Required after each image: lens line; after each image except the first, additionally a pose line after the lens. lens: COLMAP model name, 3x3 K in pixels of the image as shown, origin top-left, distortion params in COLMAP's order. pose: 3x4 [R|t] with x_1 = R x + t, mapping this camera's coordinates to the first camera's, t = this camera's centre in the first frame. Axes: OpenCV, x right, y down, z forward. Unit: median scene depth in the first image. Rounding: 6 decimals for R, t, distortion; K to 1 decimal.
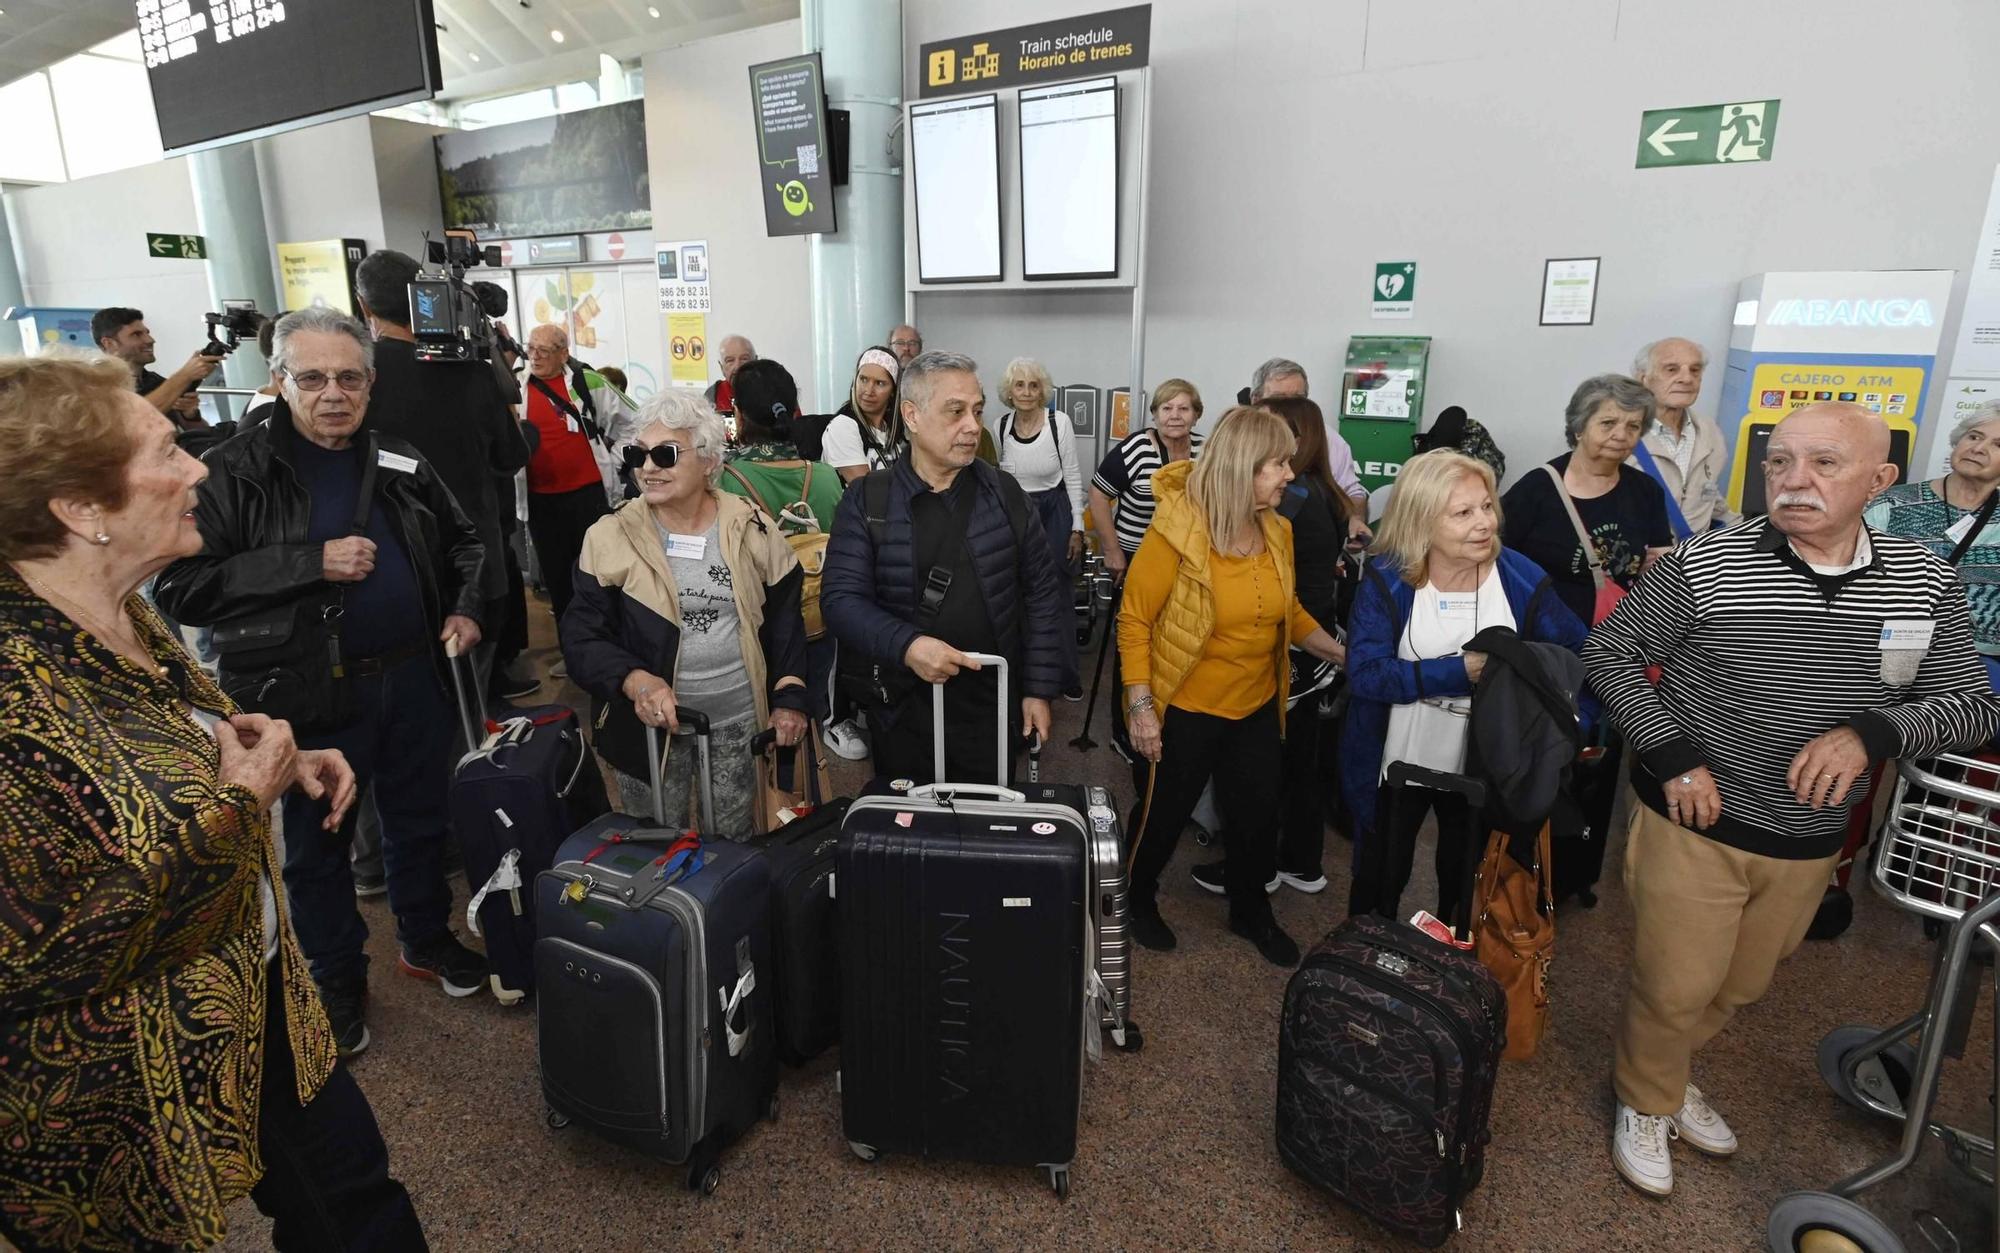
lens RADIAL K [[973.3, 0, 976.2], [0, 973.3, 561.0], [0, 0, 1]] dist [-0.007210, -0.002395]
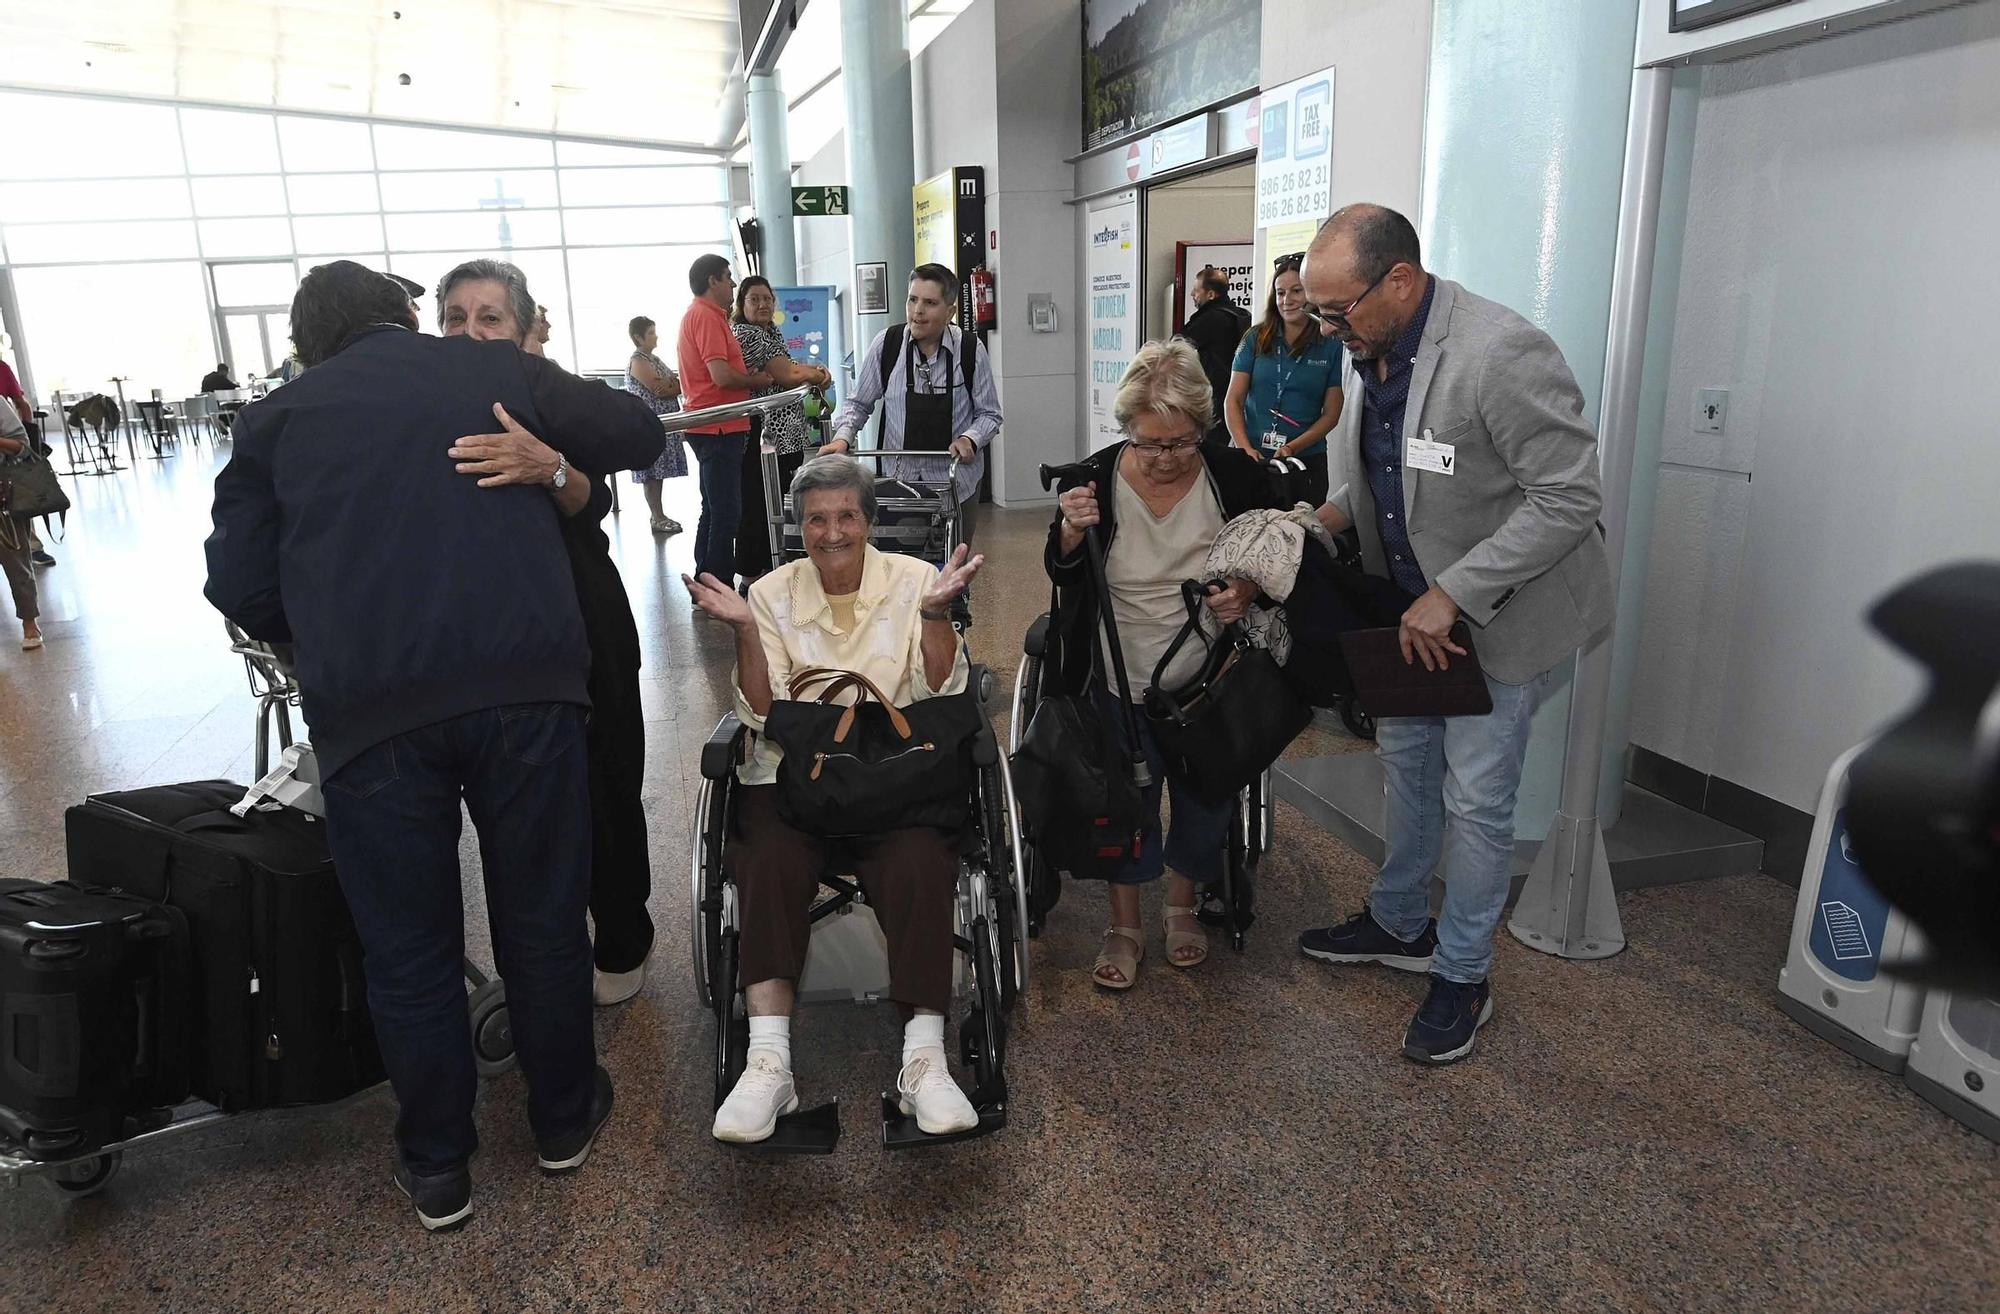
lens RADIAL K [[1289.9, 0, 895.4], [0, 1289.9, 657.6], [0, 0, 1]] dist [-0.017327, 0.004890]
pose [[0.695167, 0.154282, -0.702097, 0.100868], [-0.130091, 0.987571, 0.088206, -0.096350], [0.706979, 0.030018, 0.706597, 0.589246]]
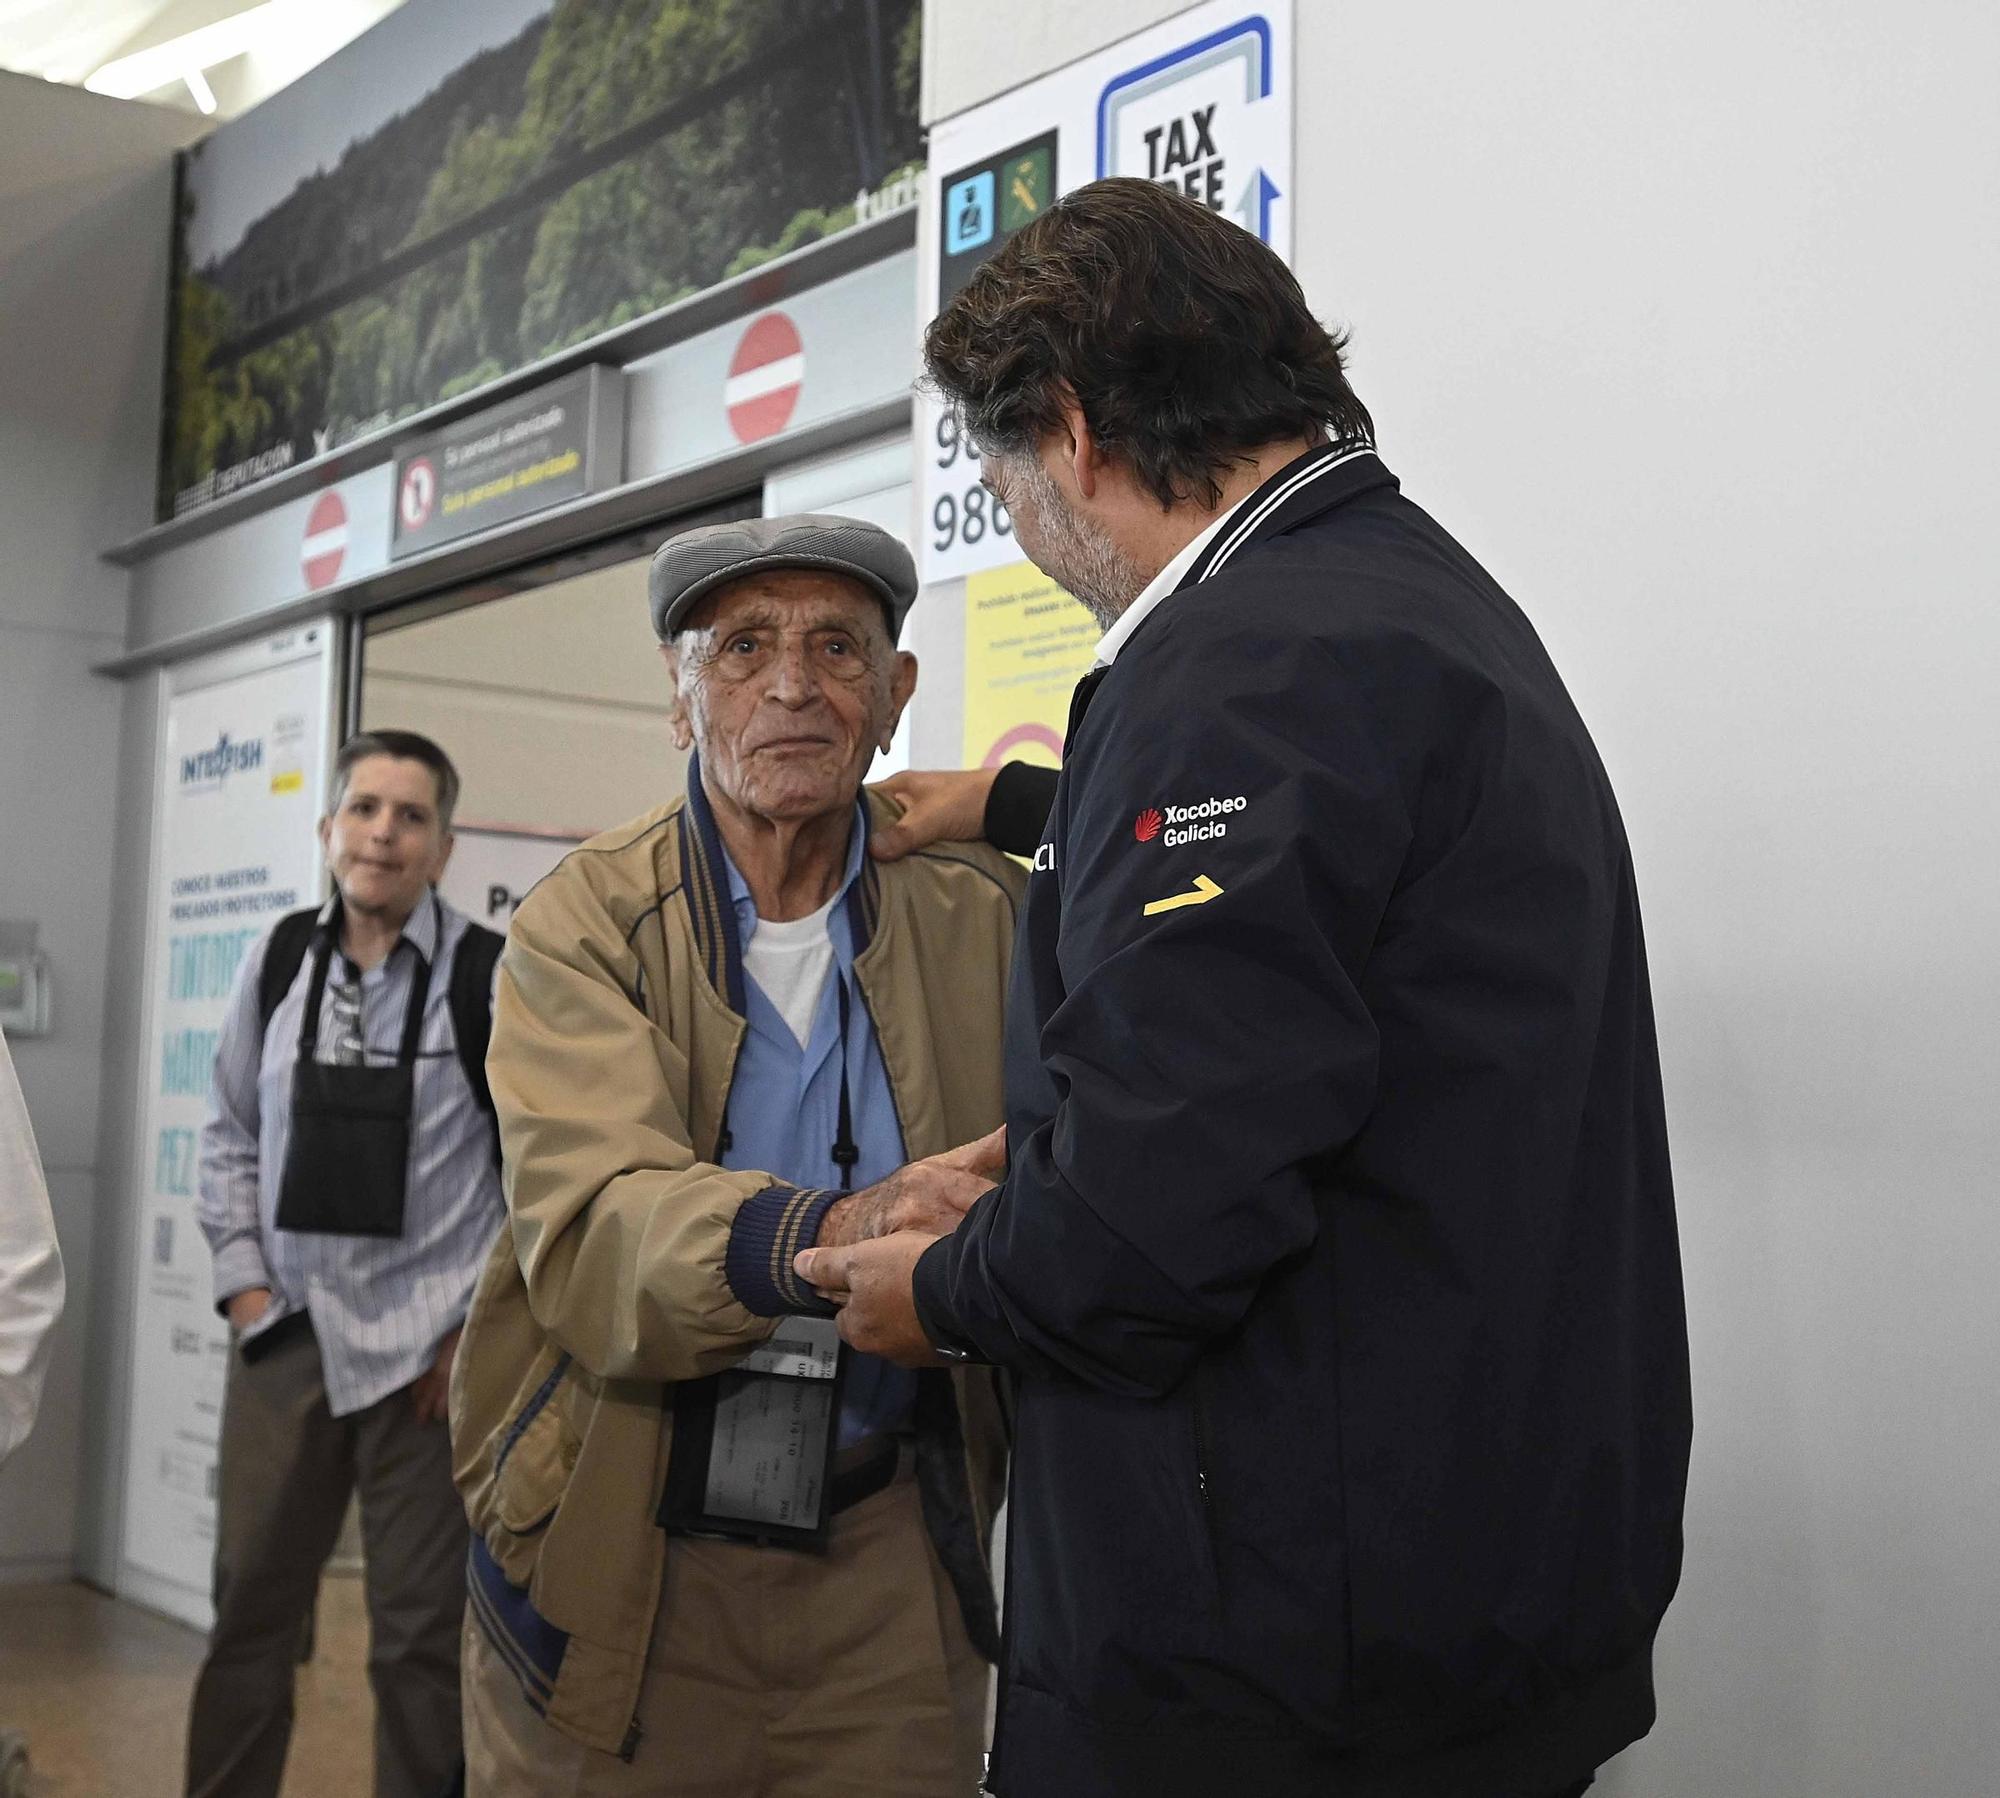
lens RADIAL K [[2798.9, 0, 803.7], [0, 2798.9, 809.8], [0, 0, 1]] dist [0.003357, 0.000000]
pose [[0.921028, -0.019417, -0.389011, -0.289311], [-0.117385, 0.938482, -0.324766, -0.143904], [0.371386, 0.344782, 0.862089, 1.031738]]
